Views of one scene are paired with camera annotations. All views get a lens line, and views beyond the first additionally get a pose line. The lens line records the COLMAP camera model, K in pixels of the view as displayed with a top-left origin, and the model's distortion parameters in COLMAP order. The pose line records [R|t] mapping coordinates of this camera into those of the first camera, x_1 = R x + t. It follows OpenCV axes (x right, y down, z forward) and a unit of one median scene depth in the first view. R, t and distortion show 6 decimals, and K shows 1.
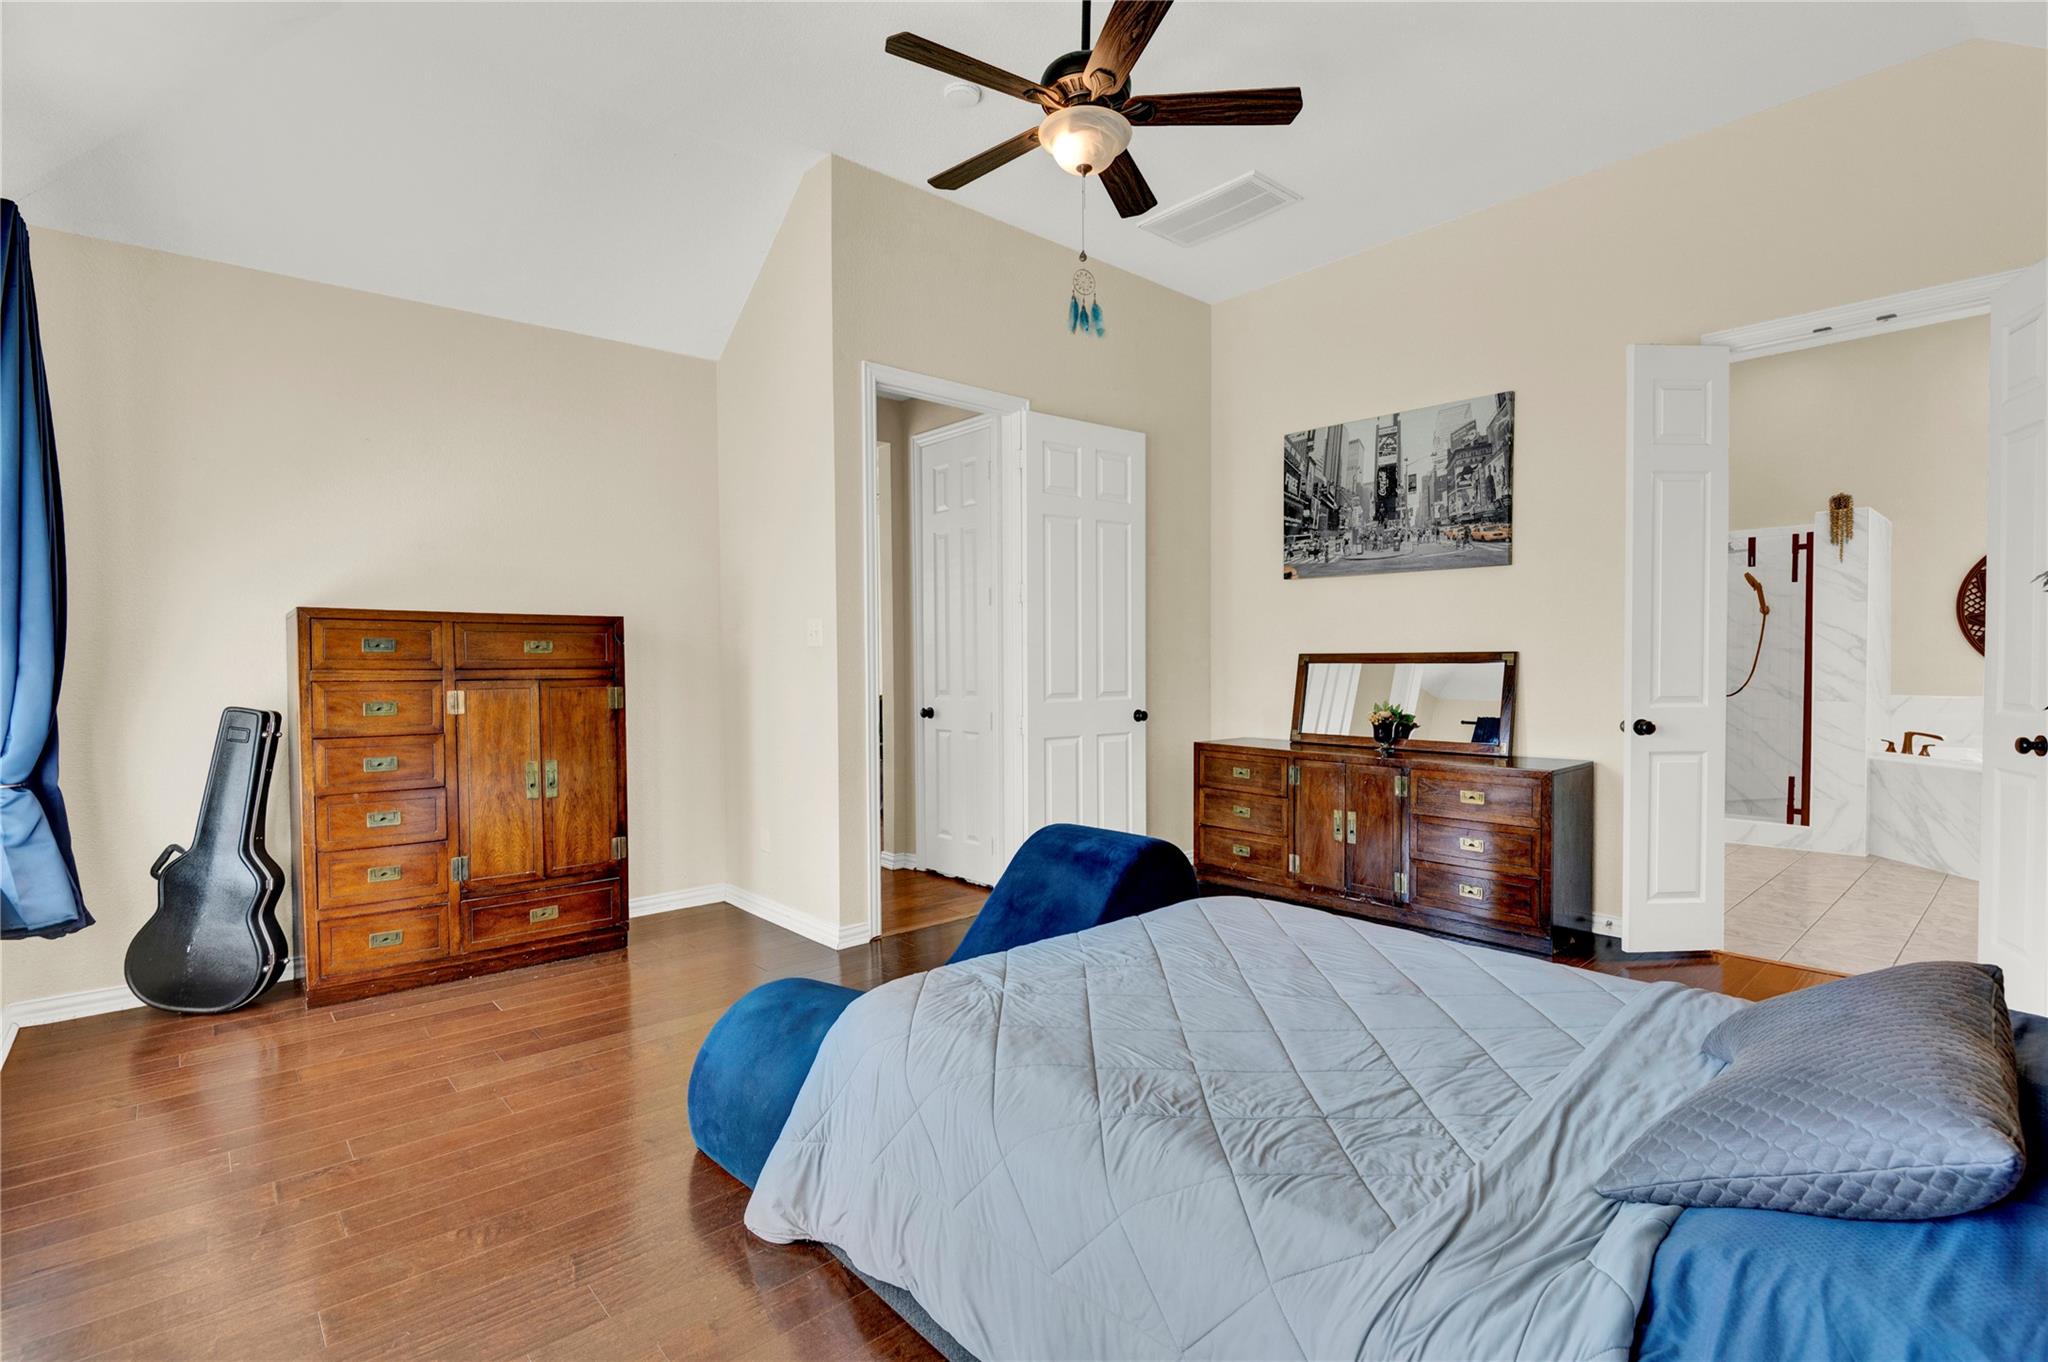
lens RADIAL K [[951.7, 0, 1028.2], [0, 951.7, 692.0], [0, 0, 1]] dist [0.001362, -0.005575]
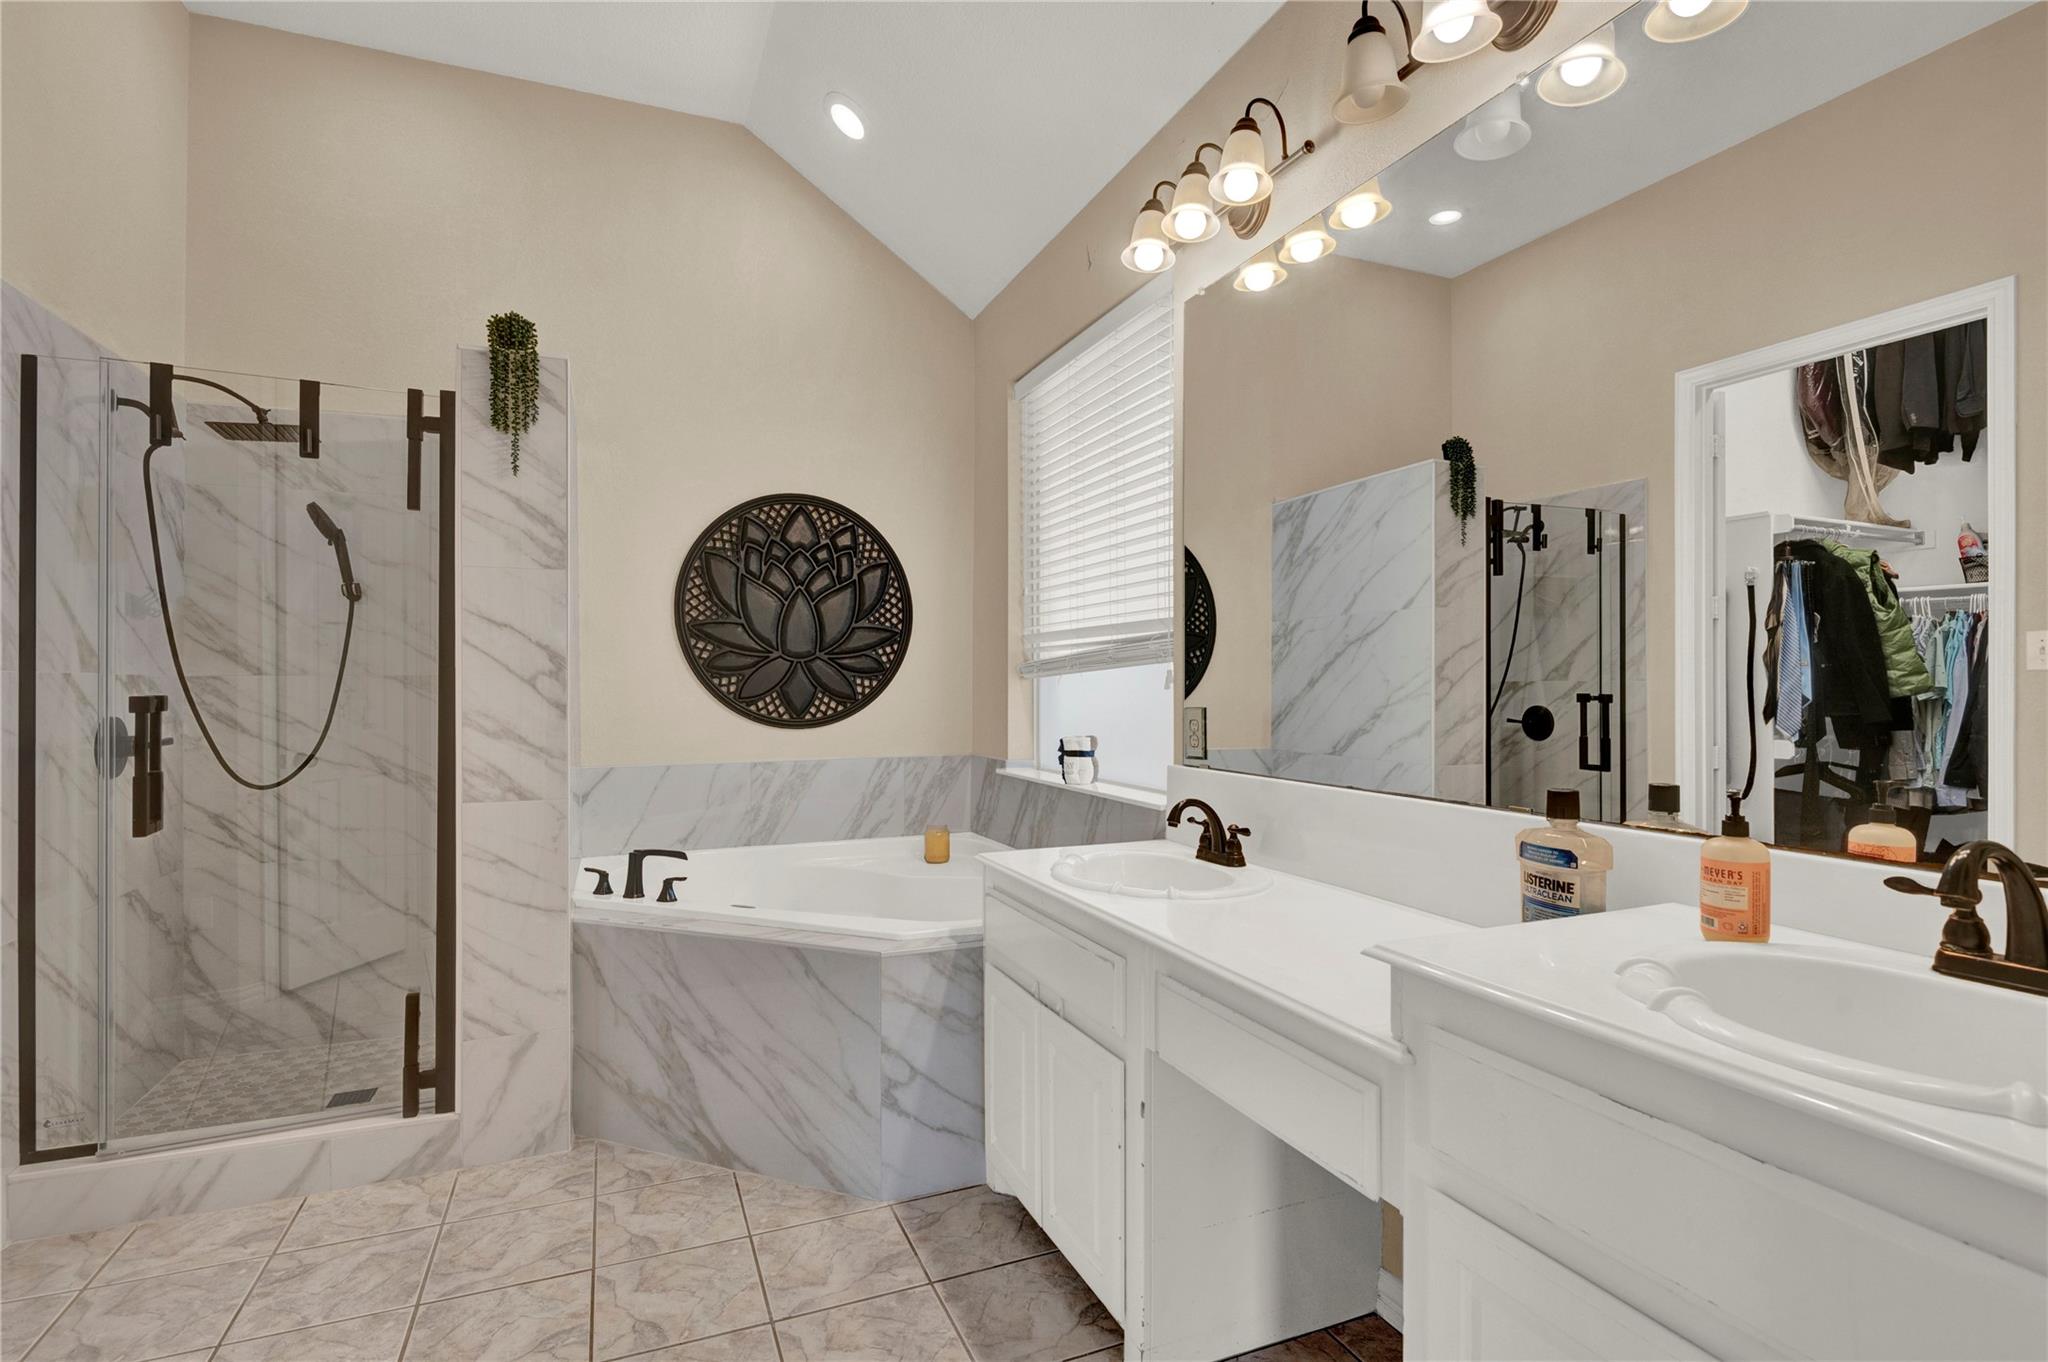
lens RADIAL K [[1020.4, 0, 1041.2], [0, 1020.4, 684.2], [0, 0, 1]] dist [0.003093, -0.004993]
pose [[0.328874, 0.012161, 0.944295, 0.499440], [0.026153, 0.999416, -0.021979, -0.025833], [-0.944011, 0.031925, 0.328364, 0.625586]]
